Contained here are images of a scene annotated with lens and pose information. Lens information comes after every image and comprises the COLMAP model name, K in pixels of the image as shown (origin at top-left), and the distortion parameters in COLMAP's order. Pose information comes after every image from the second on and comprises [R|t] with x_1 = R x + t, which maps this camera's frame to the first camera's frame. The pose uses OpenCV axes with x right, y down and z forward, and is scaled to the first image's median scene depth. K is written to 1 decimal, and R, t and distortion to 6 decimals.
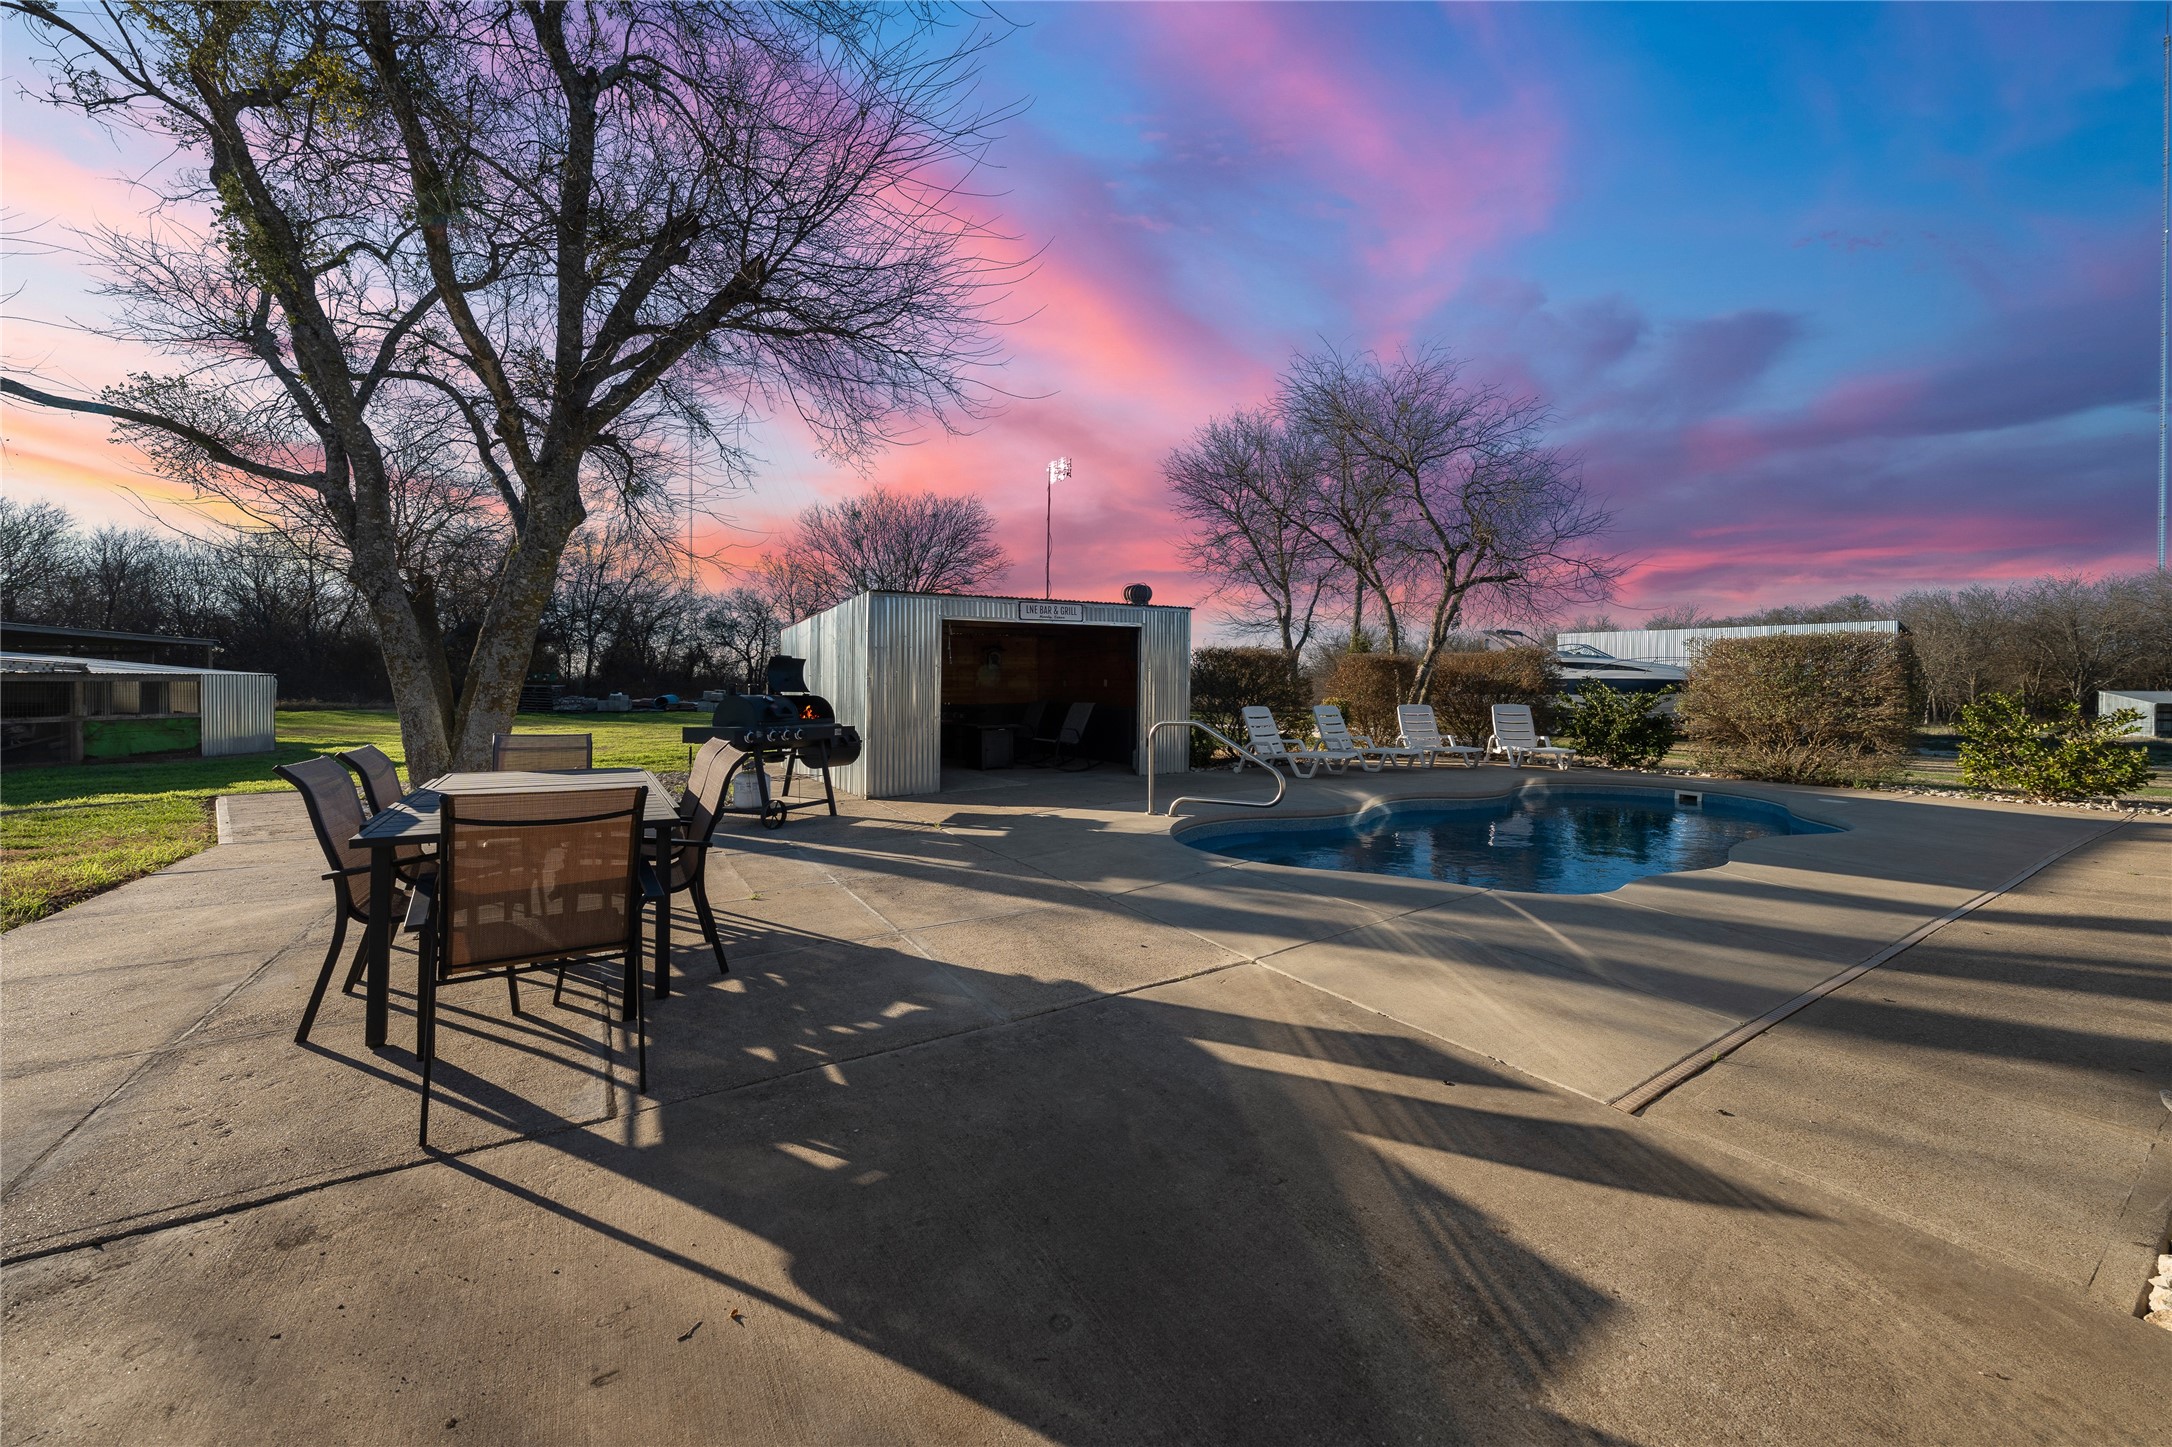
lens RADIAL K [[807.1, 0, 1091.6], [0, 807.1, 686.4], [0, 0, 1]] dist [-0.000817, 0.000016]
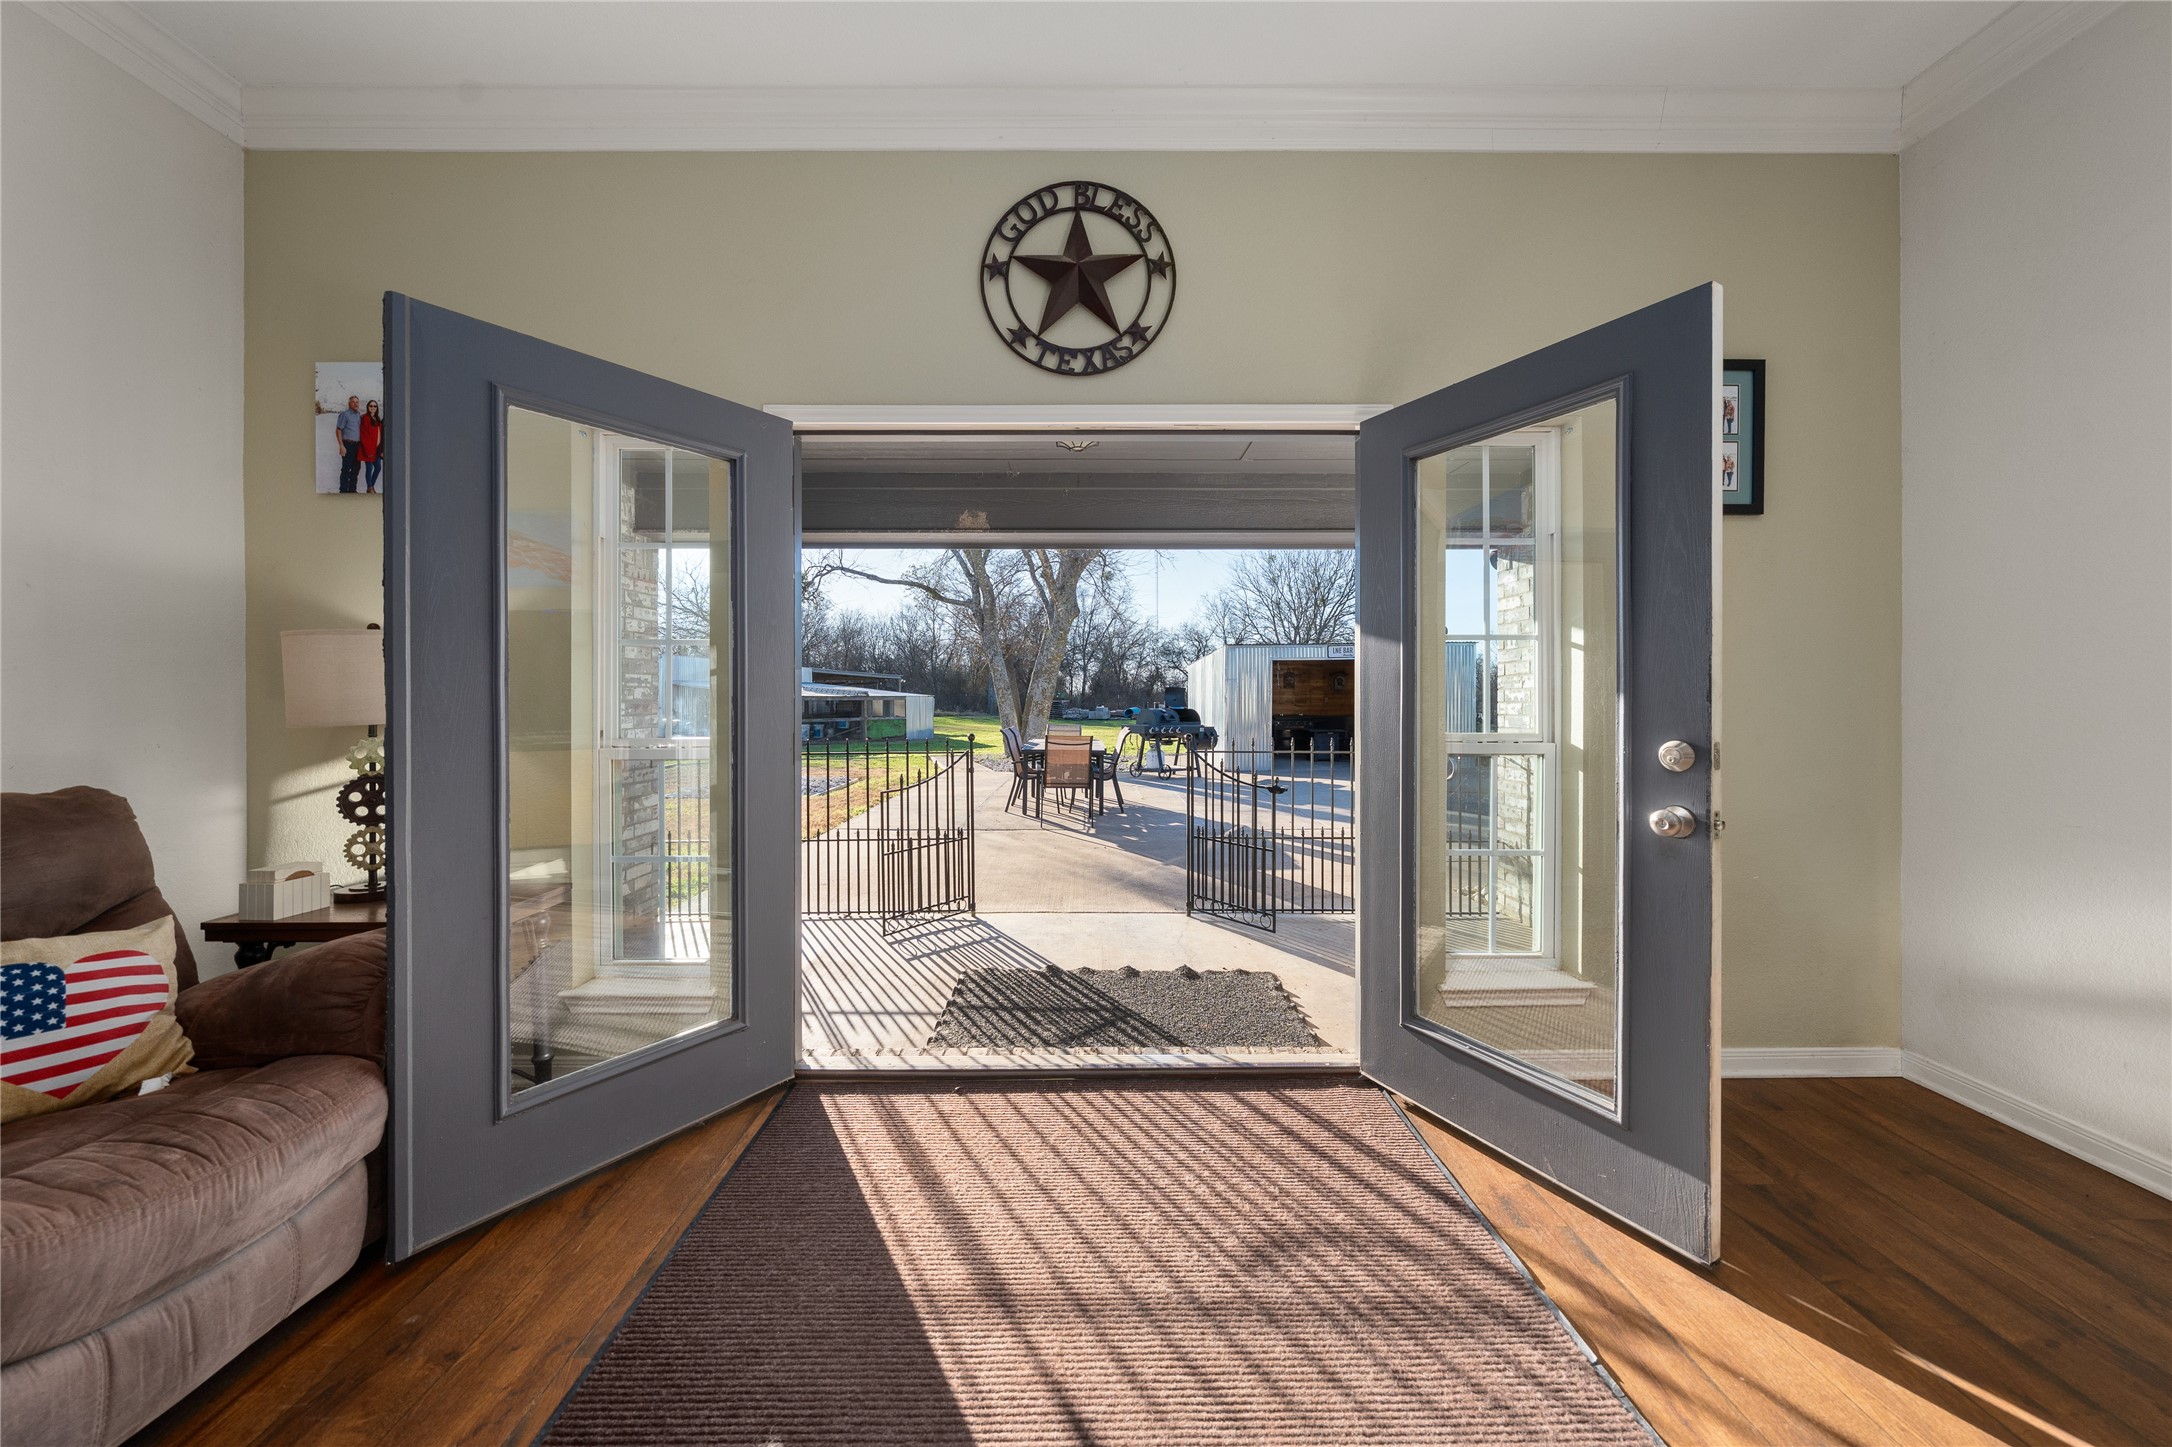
lens RADIAL K [[744.7, 0, 1071.7], [0, 744.7, 697.9], [0, 0, 1]] dist [-0.000816, -0.000201]
pose [[0.839433, -0.004676, -0.543443, 0.150991], [0.003225, 0.999988, -0.003623, -0.003311], [0.543454, 0.001289, 0.839438, -0.234947]]
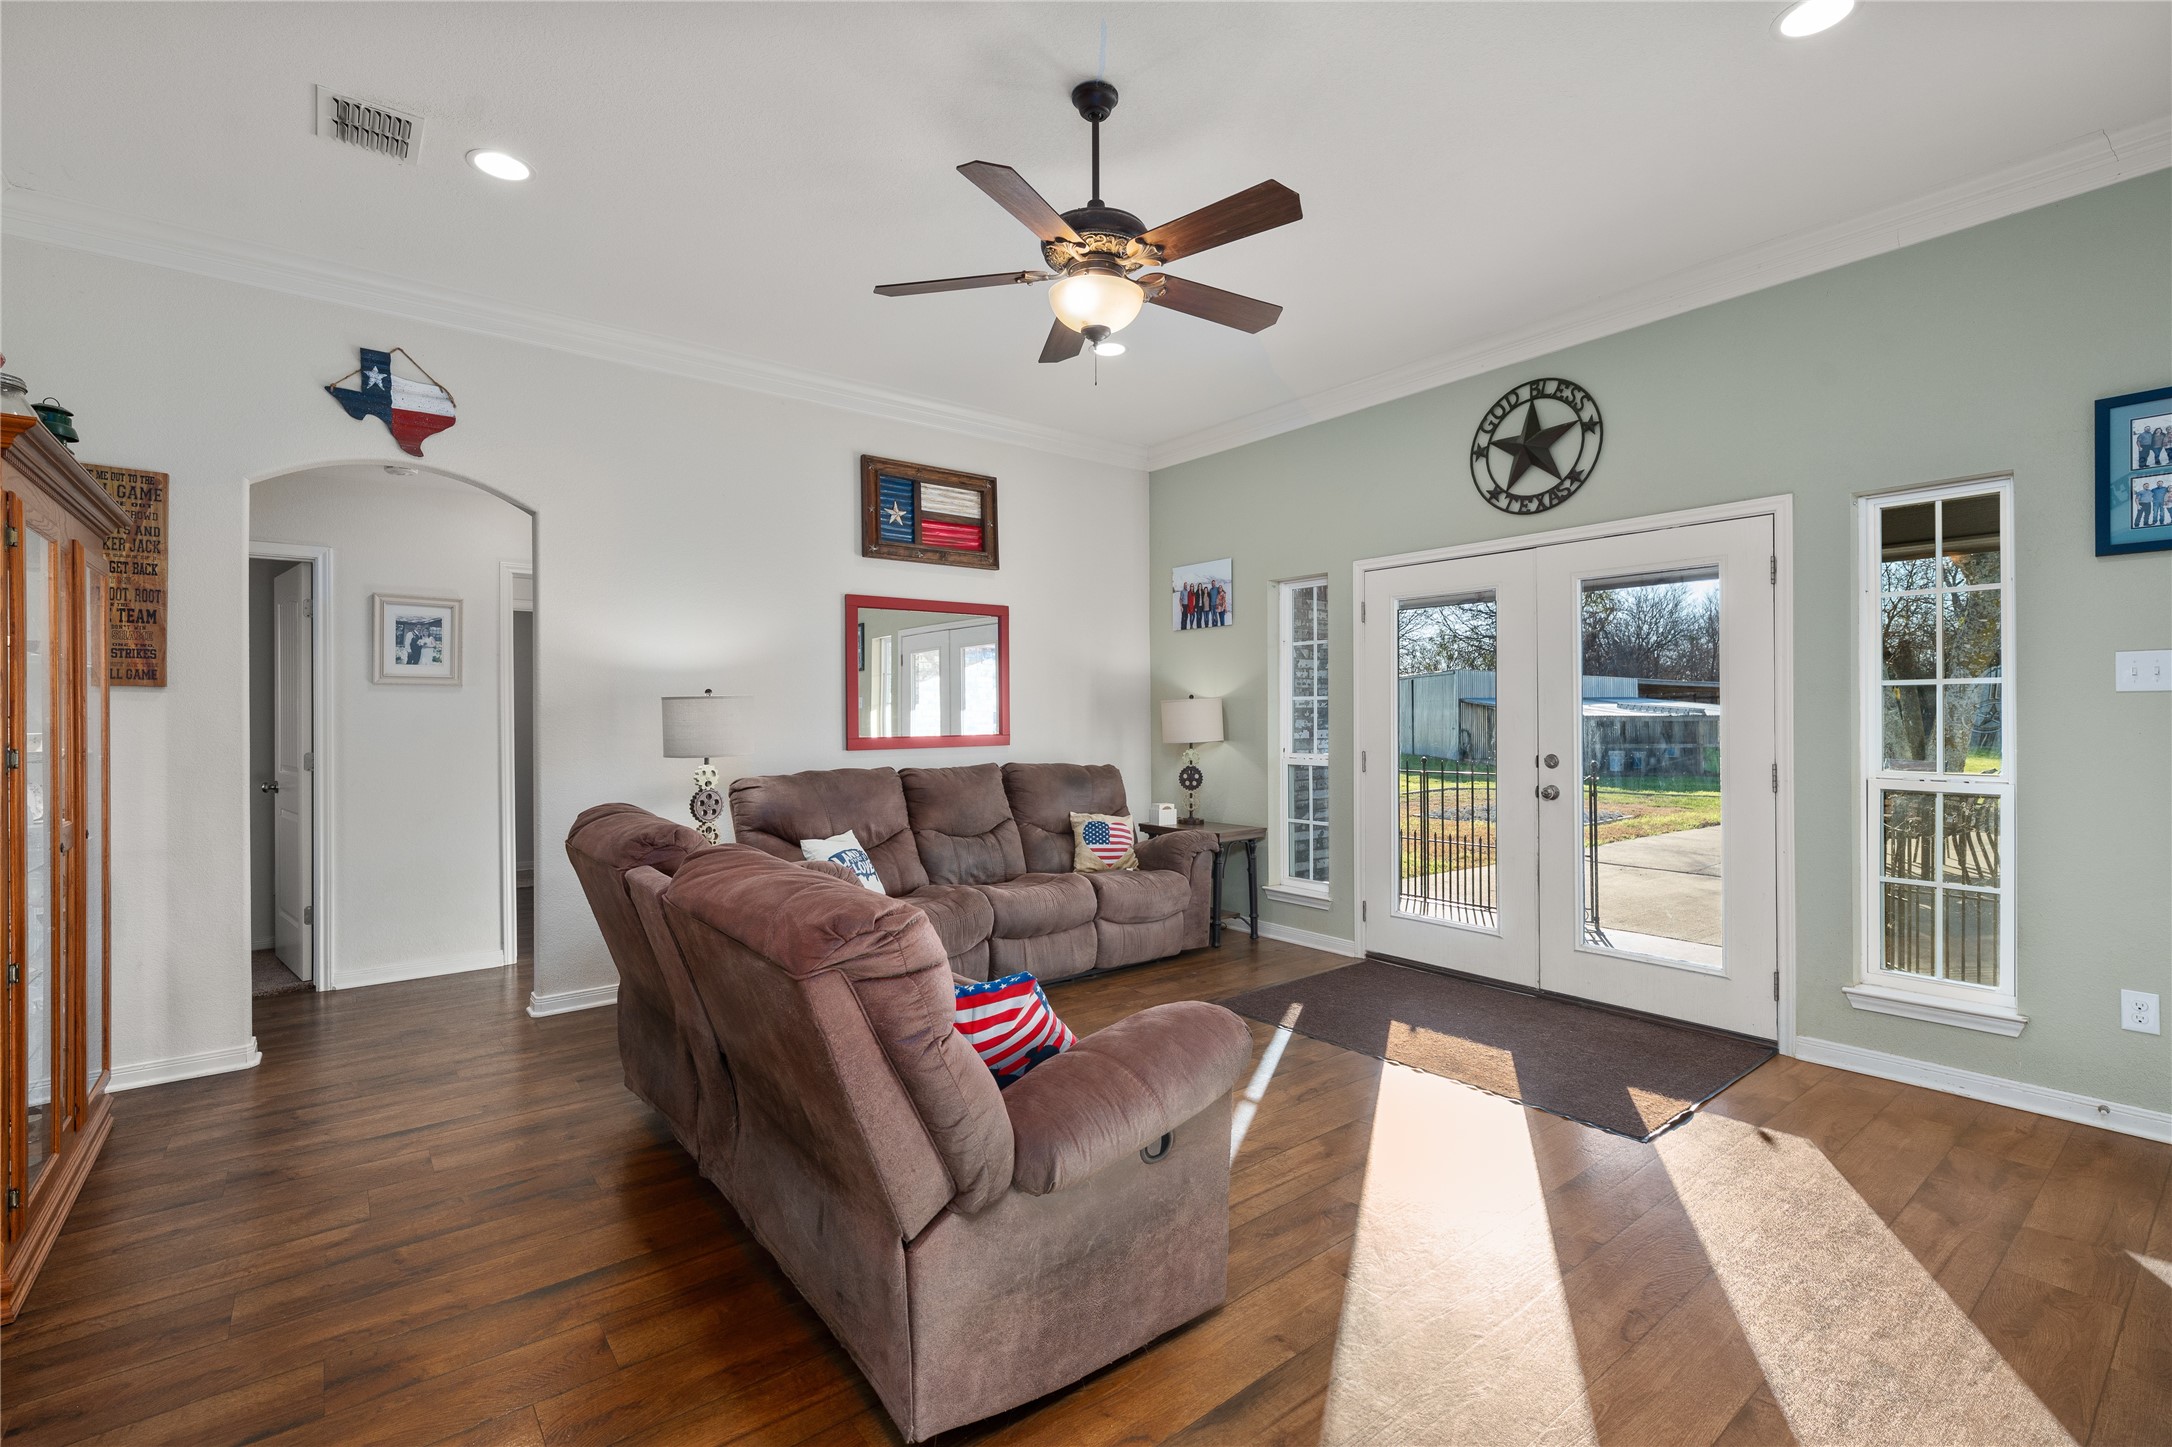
lens RADIAL K [[925.5, 0, 1088.0], [0, 925.5, 719.9], [0, 0, 1]] dist [-0.001299, -0.000030]
pose [[0.092304, -0.001981, -0.995729, 0.314322], [0.002366, 0.999996, -0.001770, -0.007546], [0.995728, -0.002192, 0.092308, -0.261590]]
